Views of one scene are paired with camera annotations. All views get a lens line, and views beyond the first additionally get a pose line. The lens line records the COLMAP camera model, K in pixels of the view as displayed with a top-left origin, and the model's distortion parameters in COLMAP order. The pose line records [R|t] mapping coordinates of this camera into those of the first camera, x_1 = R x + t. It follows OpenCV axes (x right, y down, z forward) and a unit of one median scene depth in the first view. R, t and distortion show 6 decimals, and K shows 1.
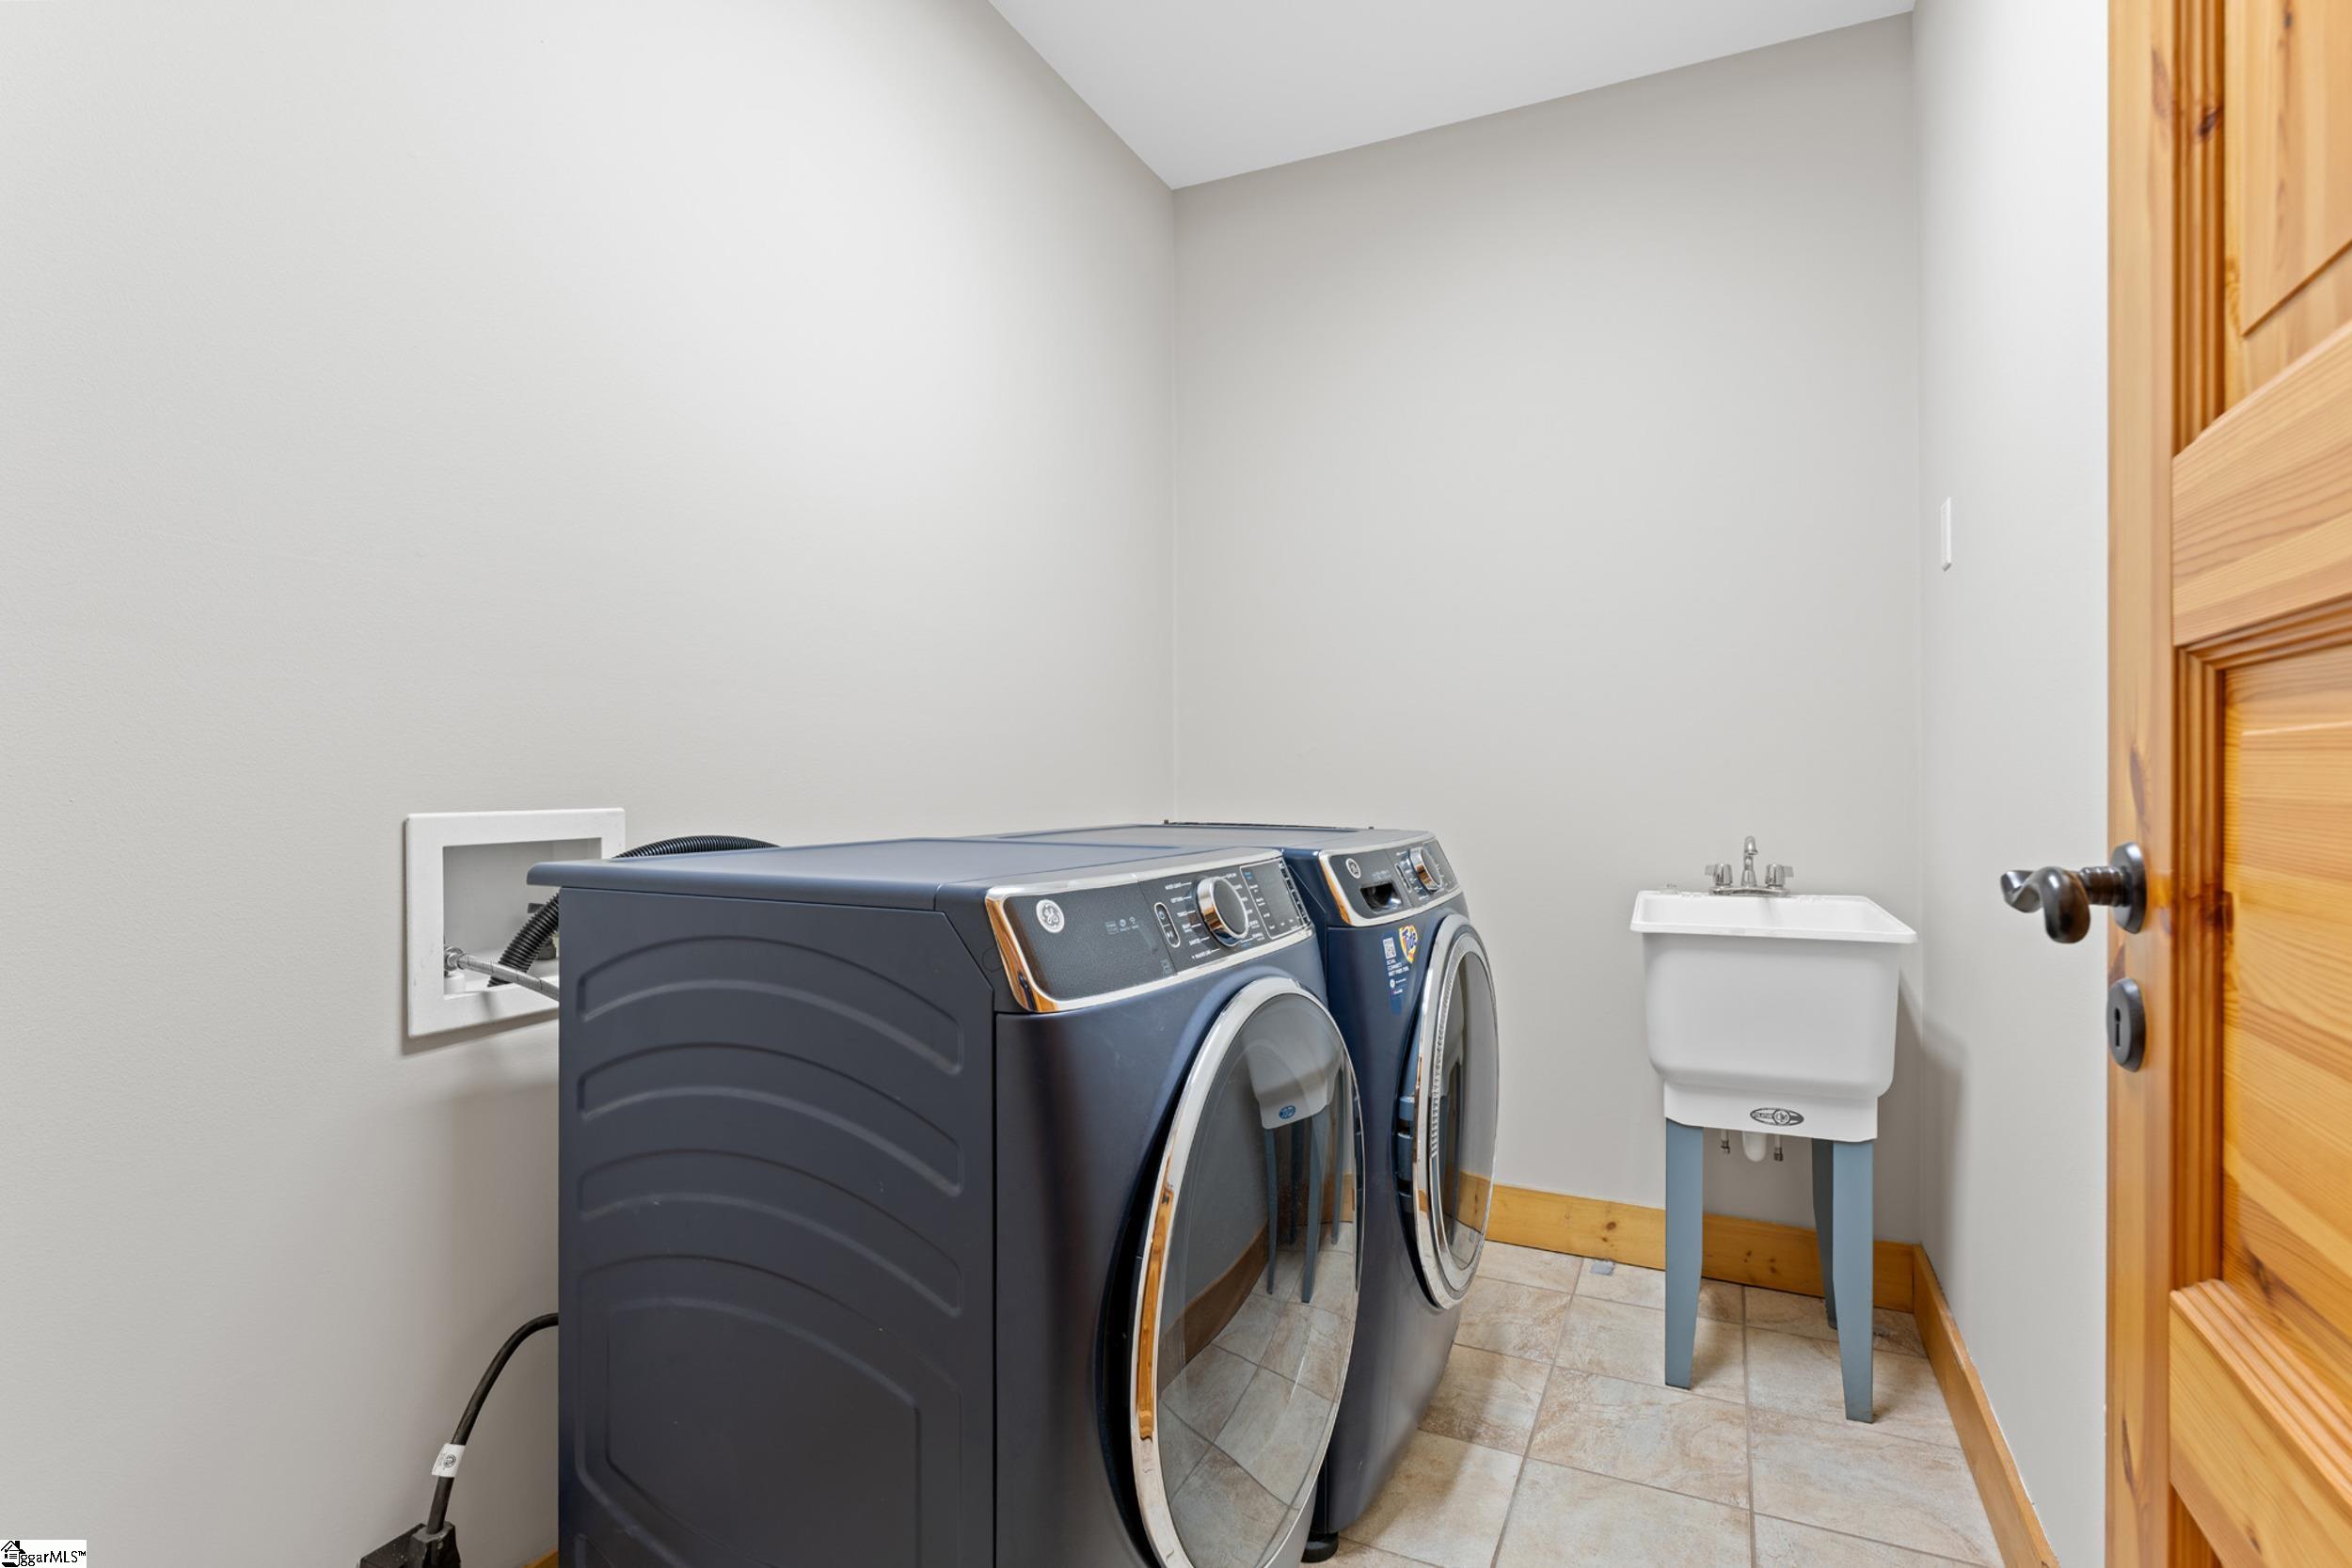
lens RADIAL K [[1164.1, 0, 1176.0], [0, 1164.1, 784.0], [0, 0, 1]] dist [-0.000741, -0.000084]
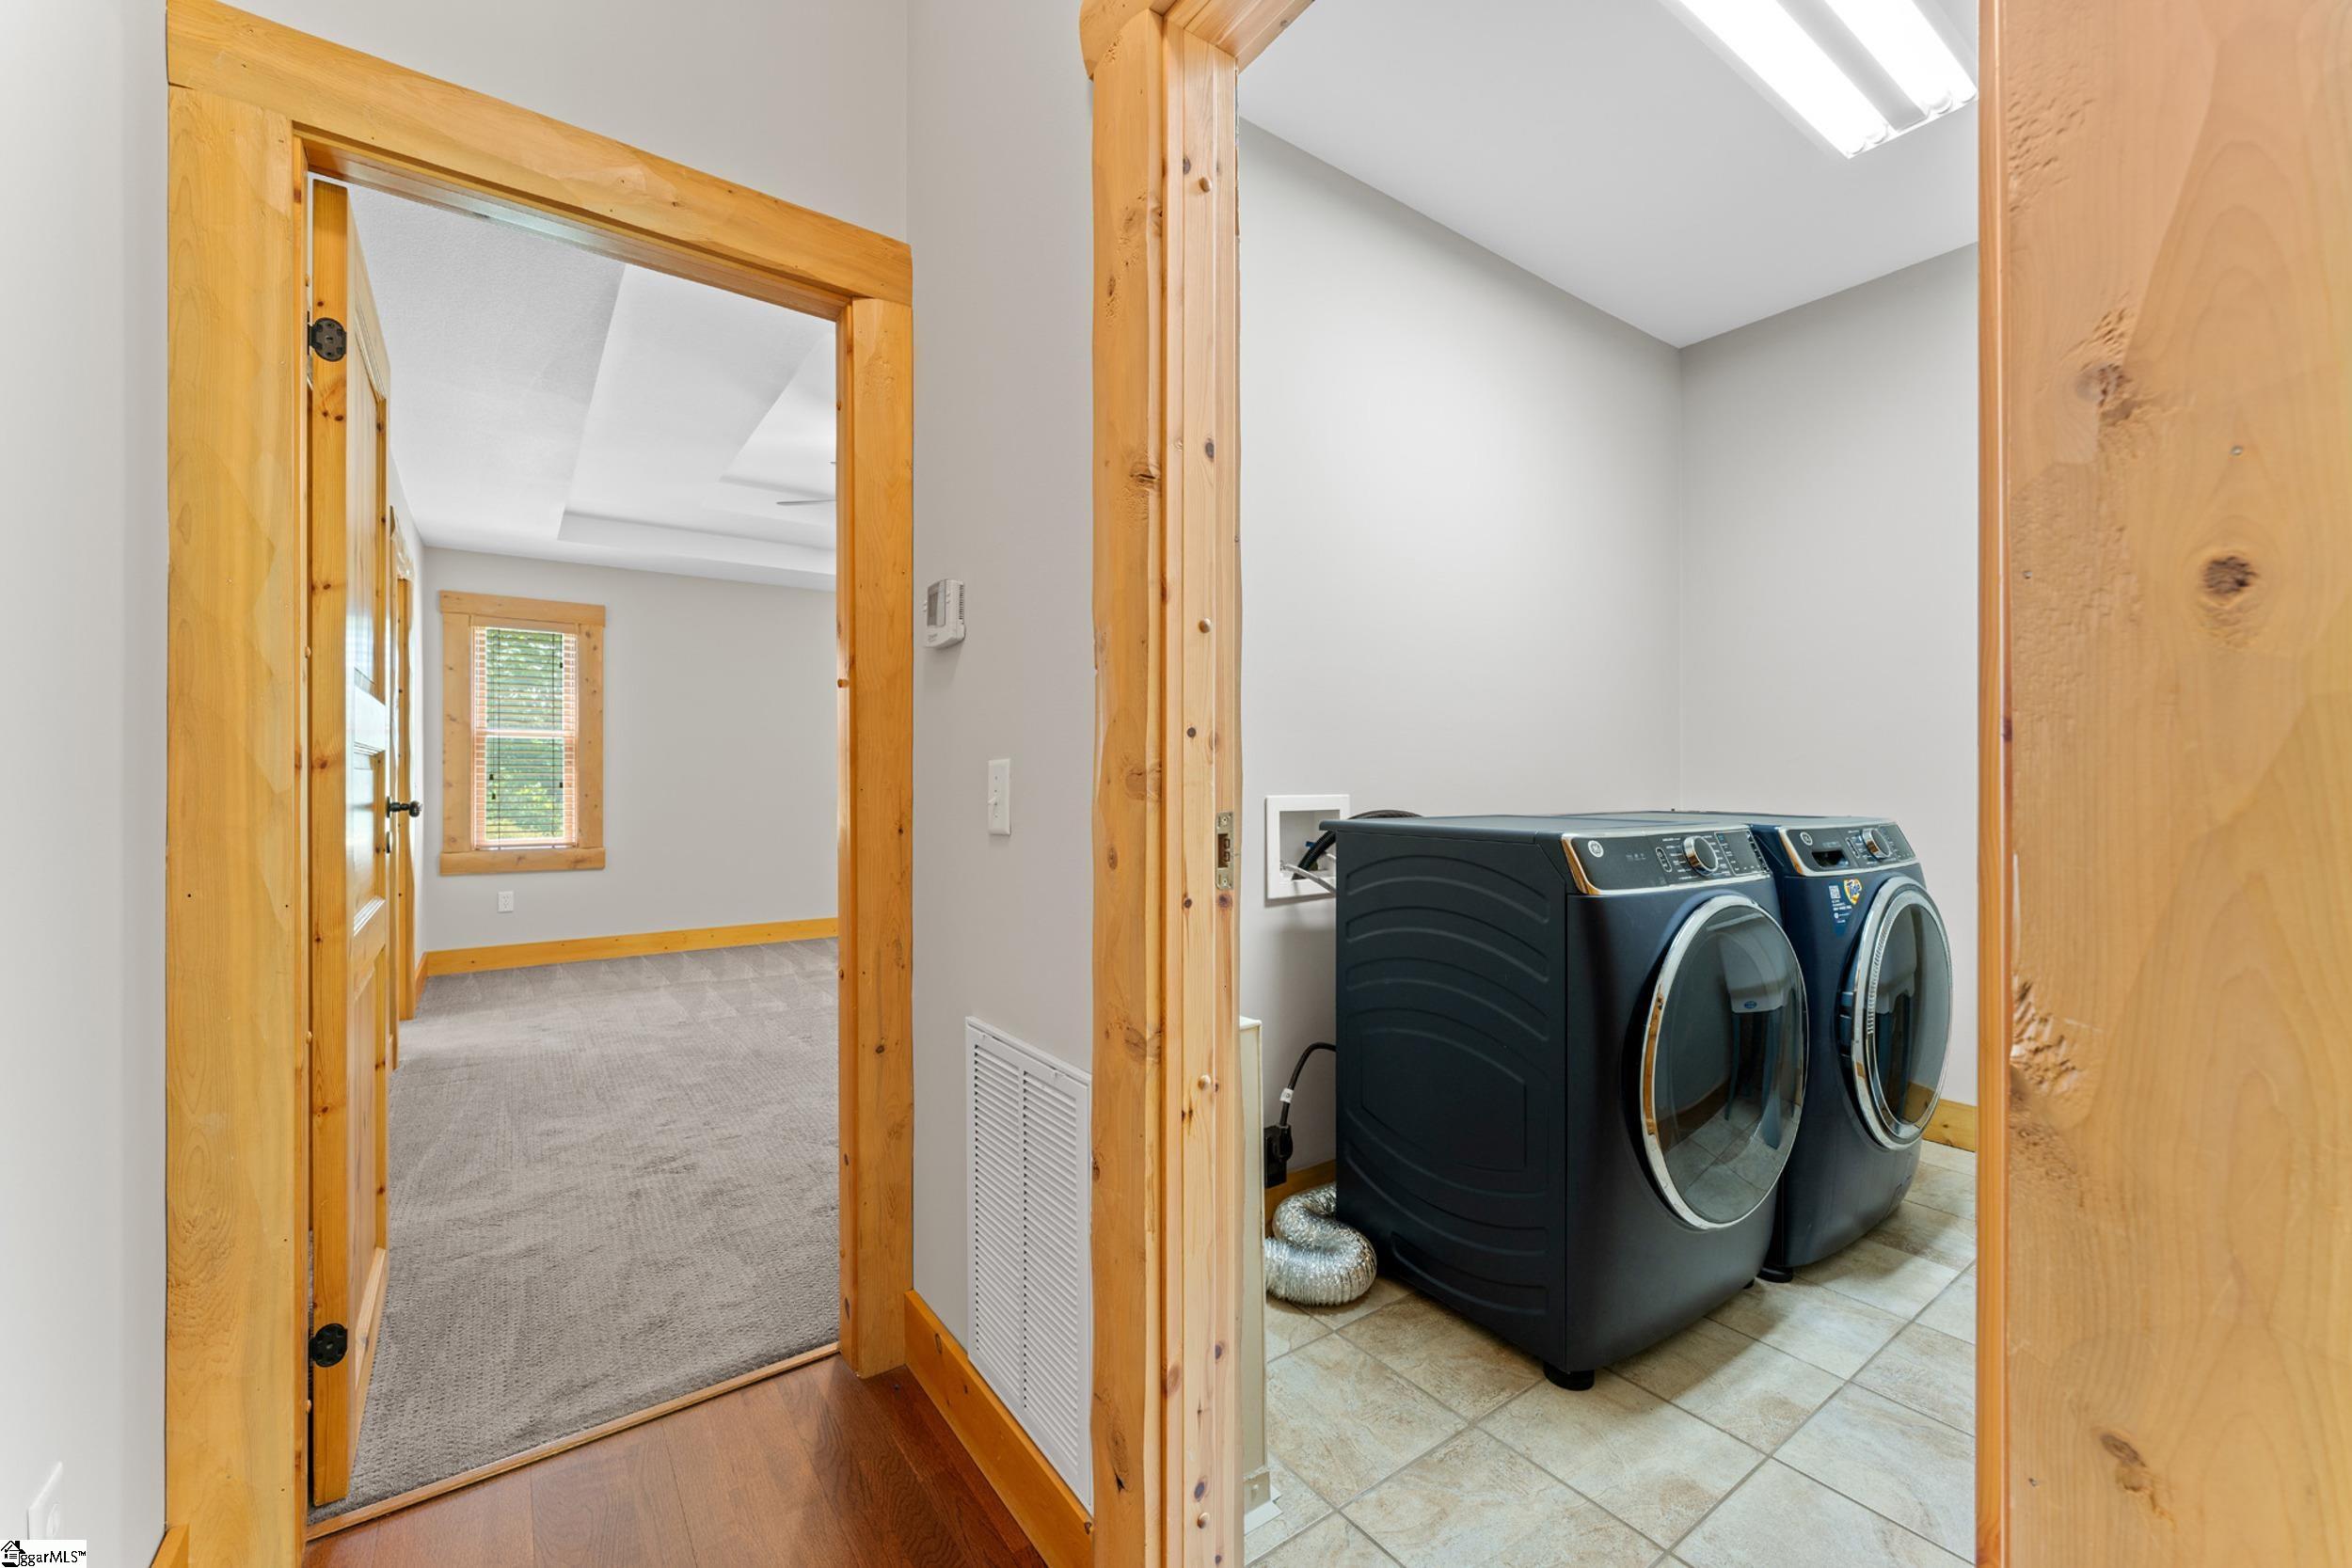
lens RADIAL K [[956.6, 0, 1155.9], [0, 956.6, 781.4], [0, 0, 1]] dist [-0.000304, 0.000248]
pose [[0.871207, 0.001545, -0.490913, 0.030771], [-0.002278, 0.999997, -0.000896, 0.000591], [0.490910, 0.001899, 0.871208, -0.613644]]
